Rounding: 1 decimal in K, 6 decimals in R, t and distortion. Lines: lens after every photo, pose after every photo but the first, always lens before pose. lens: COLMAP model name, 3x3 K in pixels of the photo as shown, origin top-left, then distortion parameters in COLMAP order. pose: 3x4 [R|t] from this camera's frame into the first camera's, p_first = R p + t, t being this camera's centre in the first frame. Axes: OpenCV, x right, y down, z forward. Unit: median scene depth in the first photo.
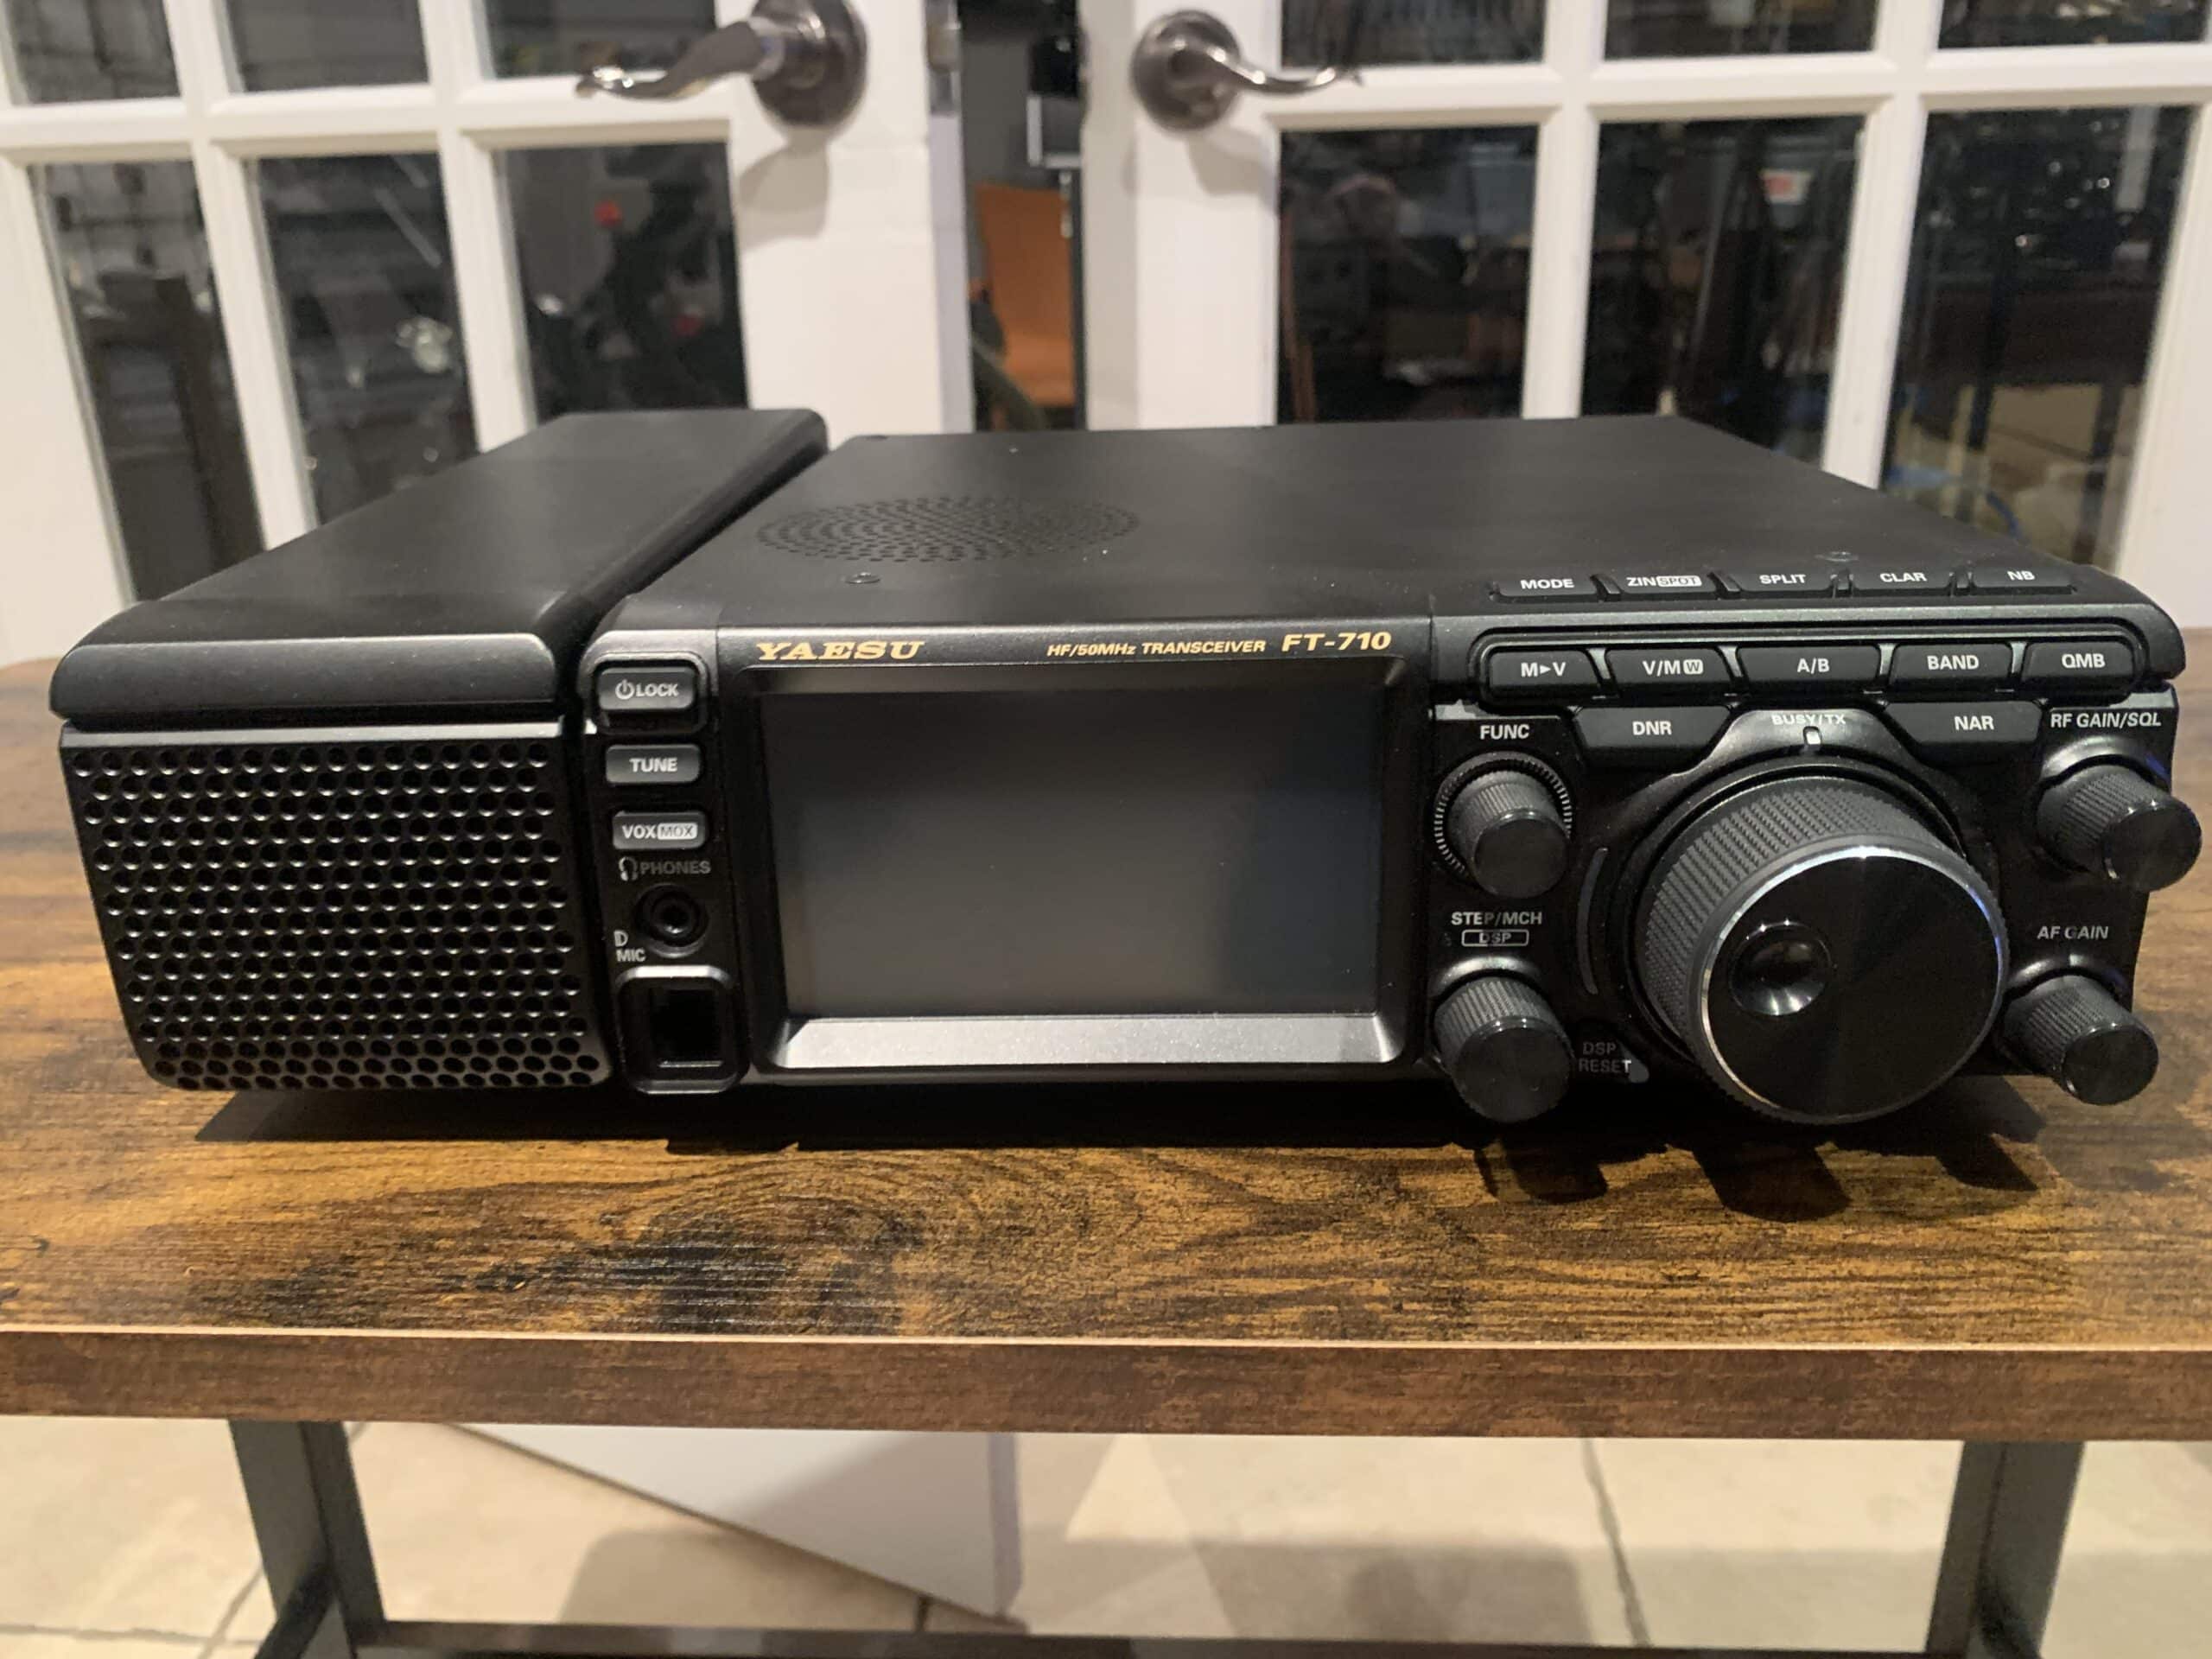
lens RADIAL K [[1720.7, 0, 1109.3], [0, 1720.7, 833.2], [0, 0, 1]] dist [-0.000173, -0.003217]
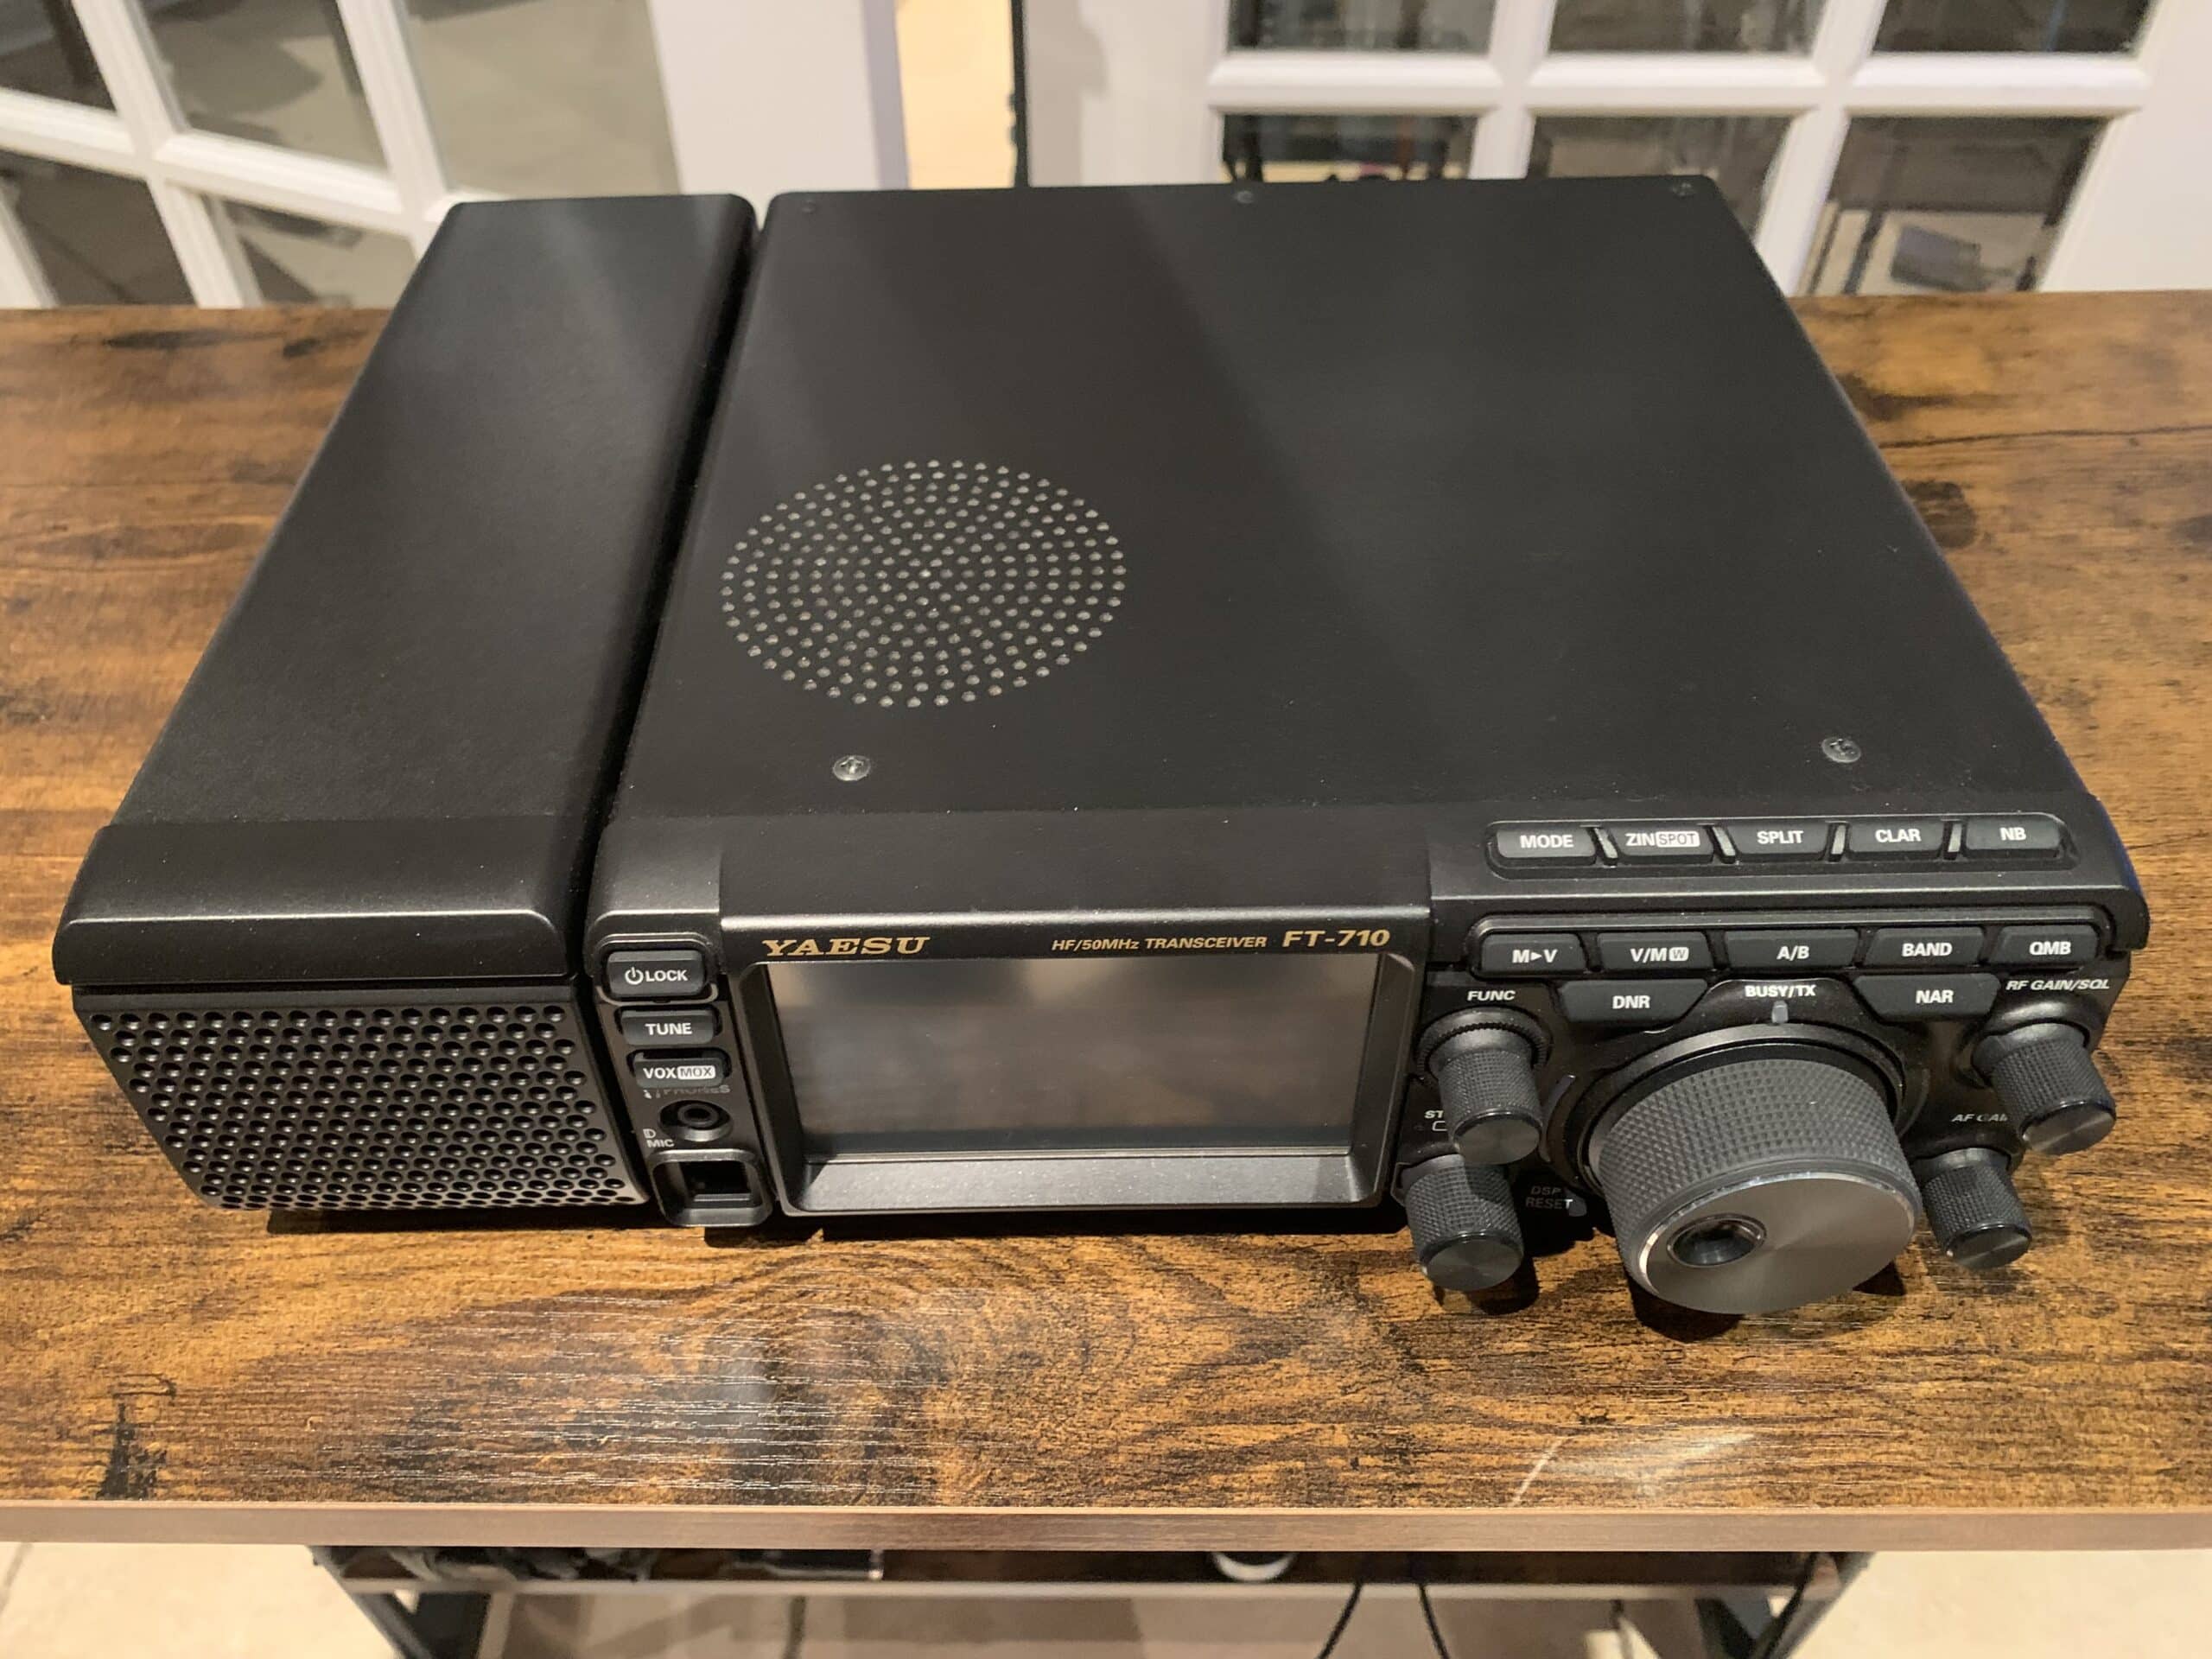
lens RADIAL K [[1711.5, 0, 1096.5], [0, 1711.5, 831.3], [0, 0, 1]] dist [-0.004150, 0.003250]
pose [[0.999268, -0.014787, 0.035284, -0.043775], [-0.001788, 0.903221, 0.429173, -0.592377], [-0.038215, -0.428922, 0.902533, 0.117521]]
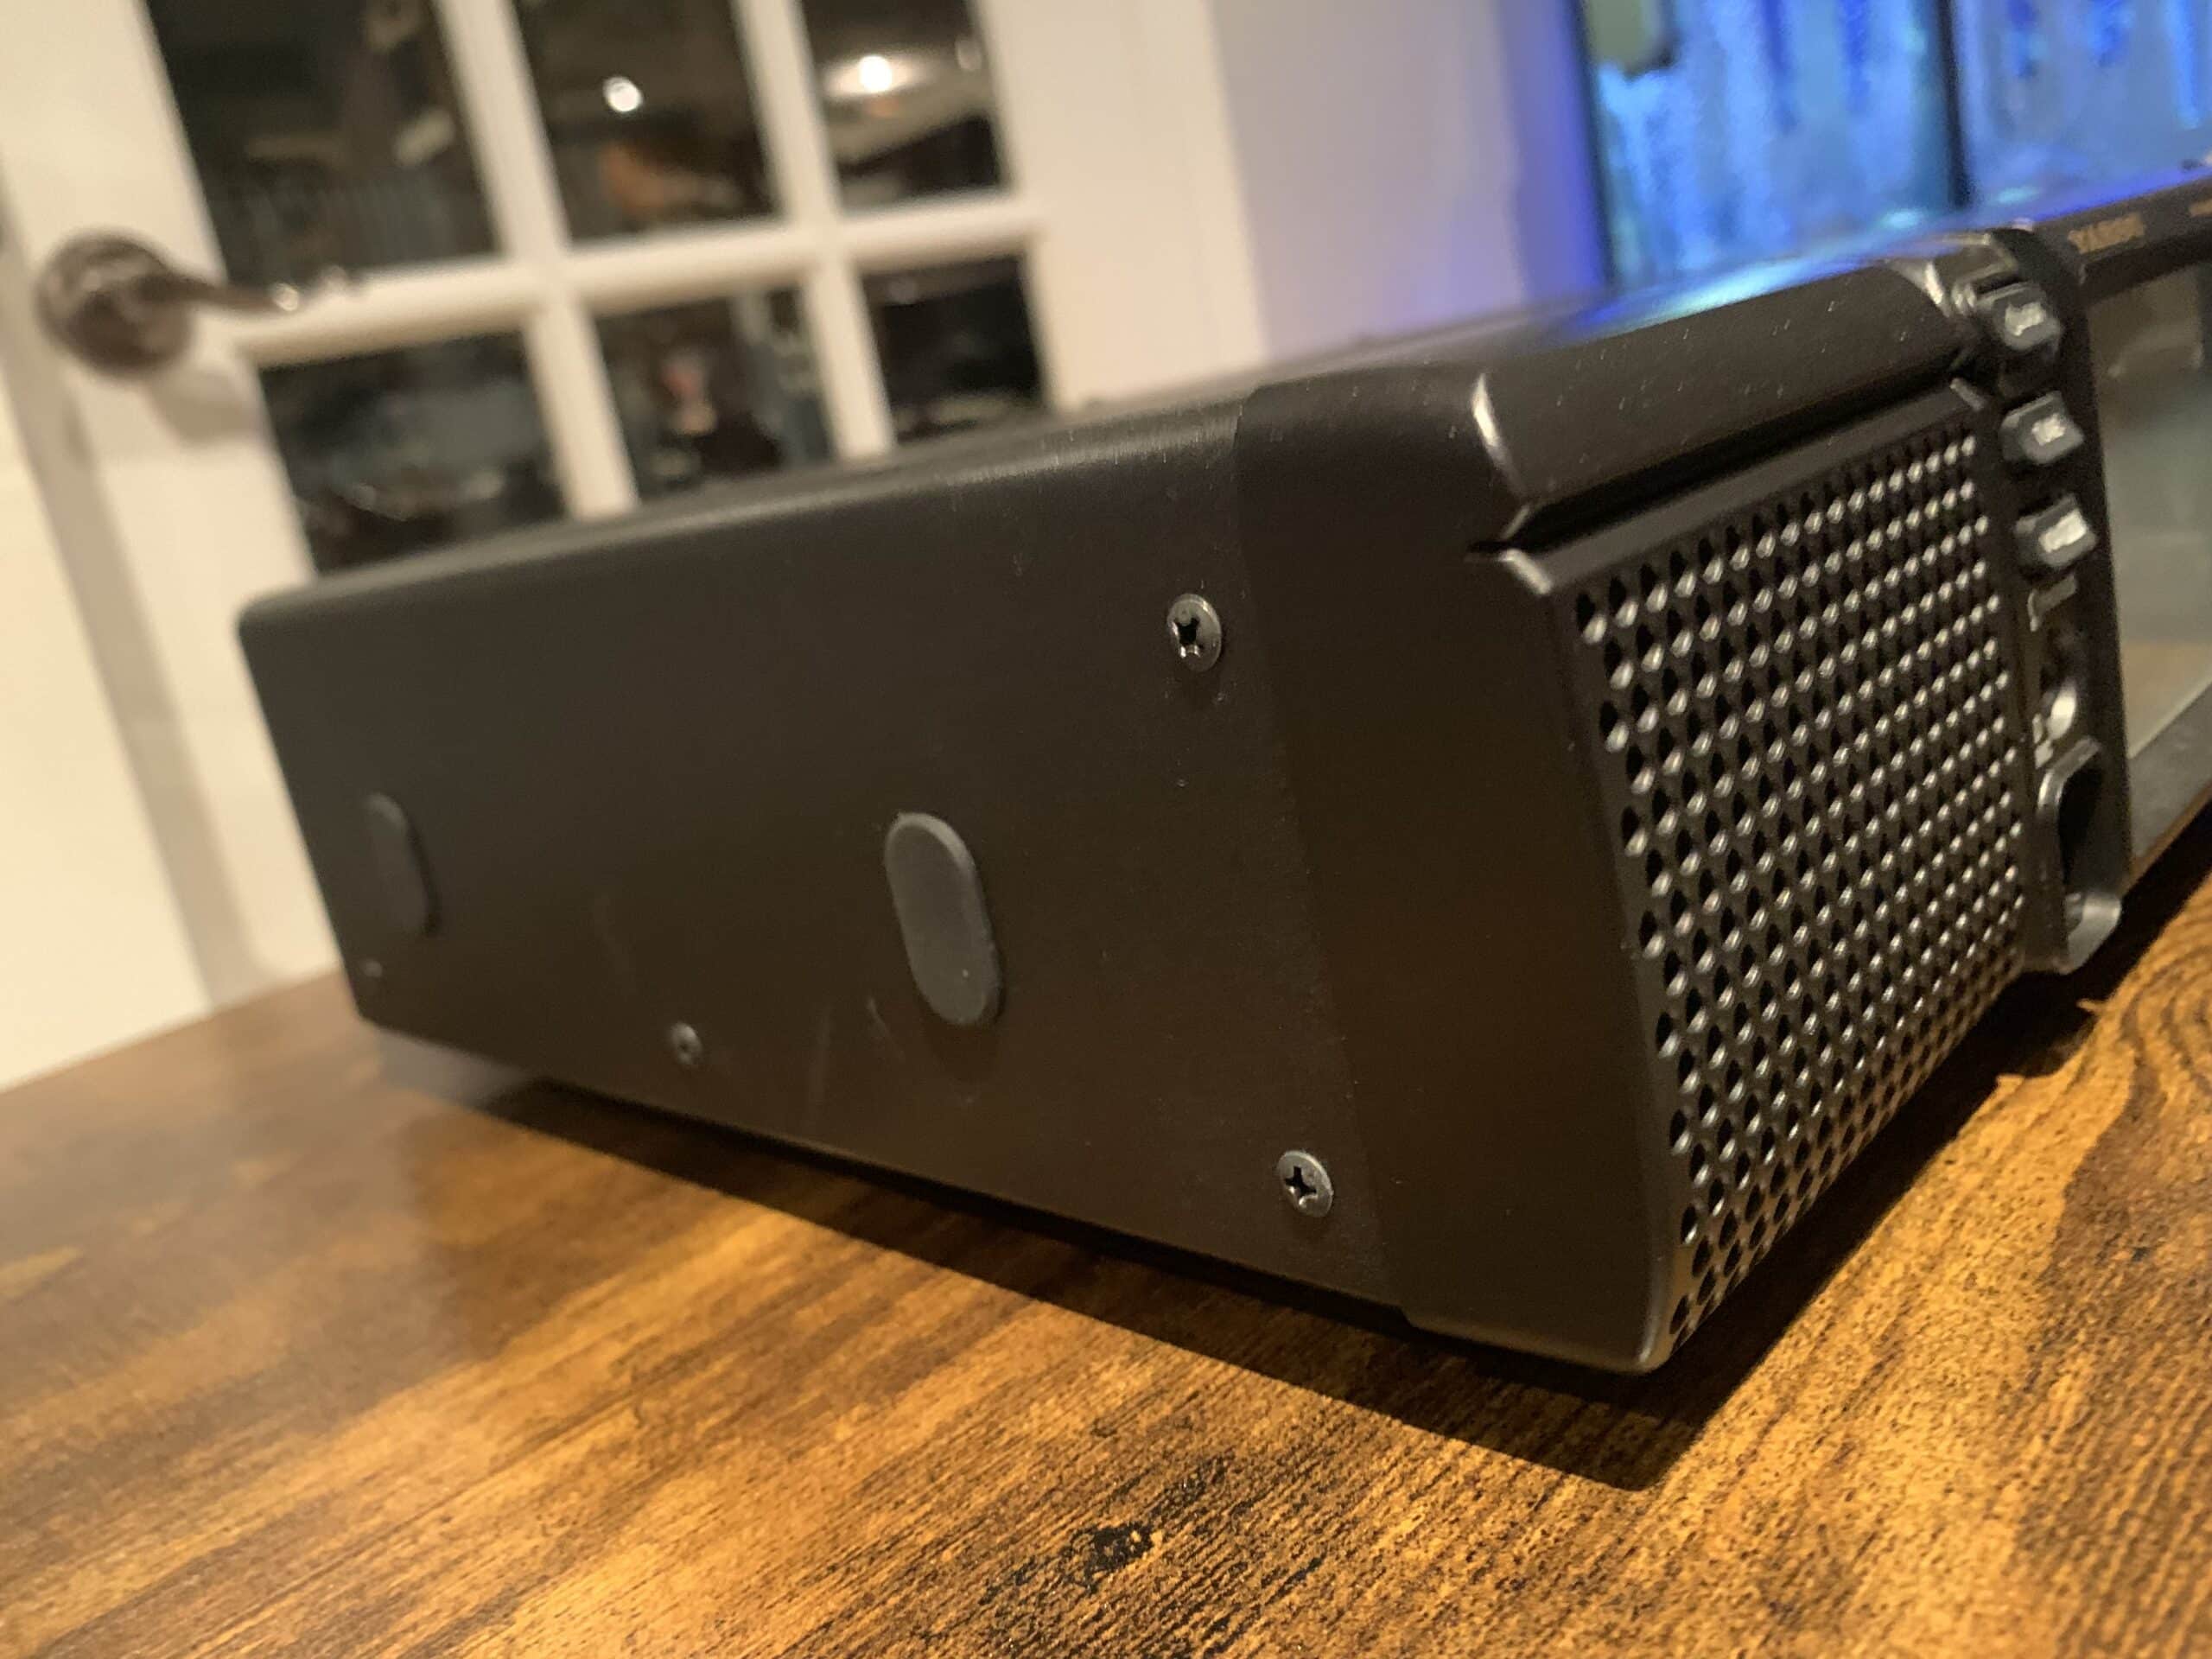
lens RADIAL K [[1752.2, 0, 1106.0], [0, 1752.2, 829.5], [0, 0, 1]] dist [-0.017544, -0.002035]
pose [[0.680018, -0.297701, 0.670037, -1.016920], [0.420024, 0.907217, -0.023199, -0.037350], [-0.600962, 0.297207, 0.741965, 0.776117]]
